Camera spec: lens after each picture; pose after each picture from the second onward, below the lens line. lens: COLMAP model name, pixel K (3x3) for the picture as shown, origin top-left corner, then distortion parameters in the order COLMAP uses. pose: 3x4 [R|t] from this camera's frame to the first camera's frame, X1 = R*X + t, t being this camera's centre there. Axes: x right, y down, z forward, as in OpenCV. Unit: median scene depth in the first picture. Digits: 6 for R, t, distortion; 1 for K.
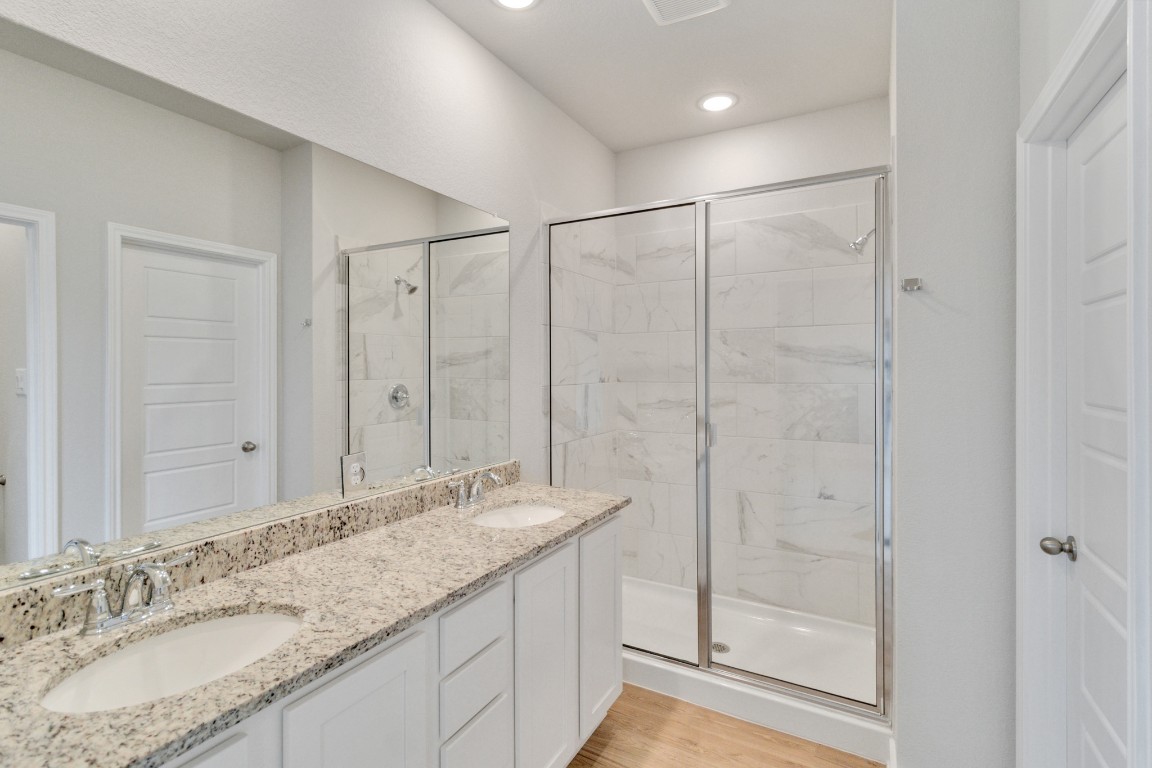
lens RADIAL K [[537.7, 0, 572.5], [0, 537.7, 363.8], [0, 0, 1]] dist [-0.000574, -0.000052]
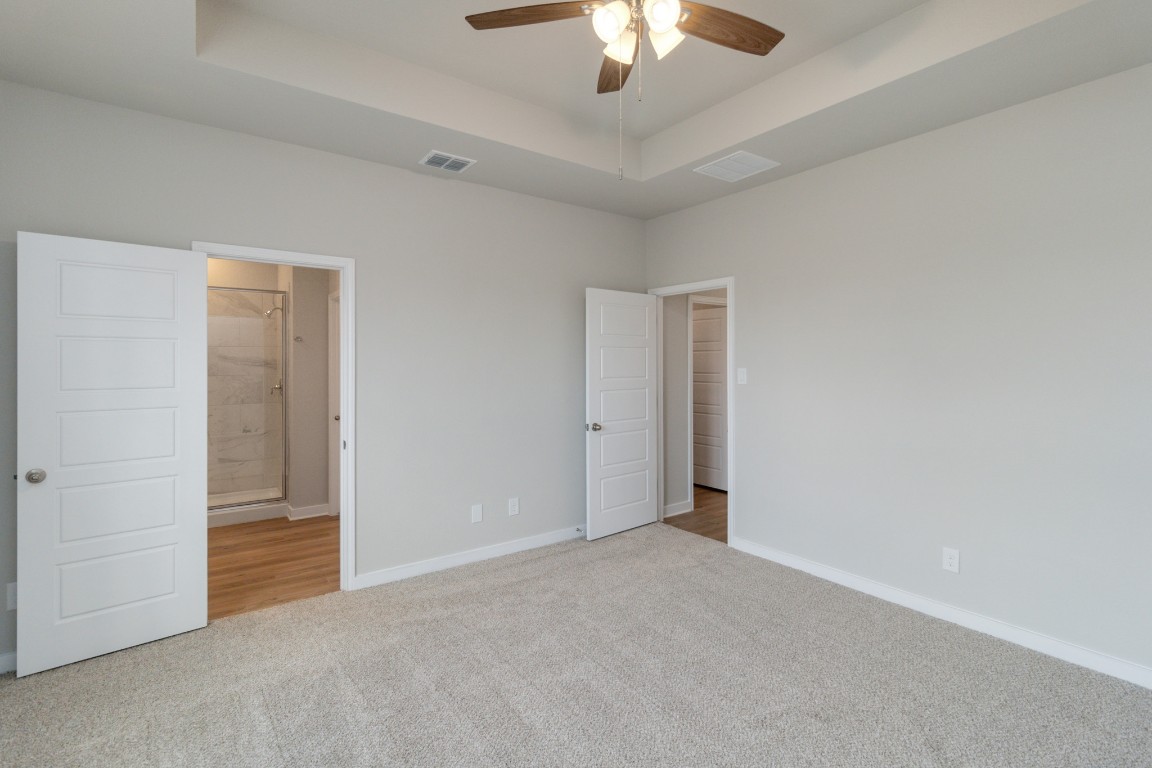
lens RADIAL K [[537.7, 0, 572.5], [0, 537.7, 363.8], [0, 0, 1]] dist [-0.000574, -0.000052]
pose [[0.410451, -0.000853, 0.911882, -1.030083], [-0.001026, 0.999998, 0.001398, -0.013815], [-0.911882, -0.001510, 0.410450, -1.126081]]
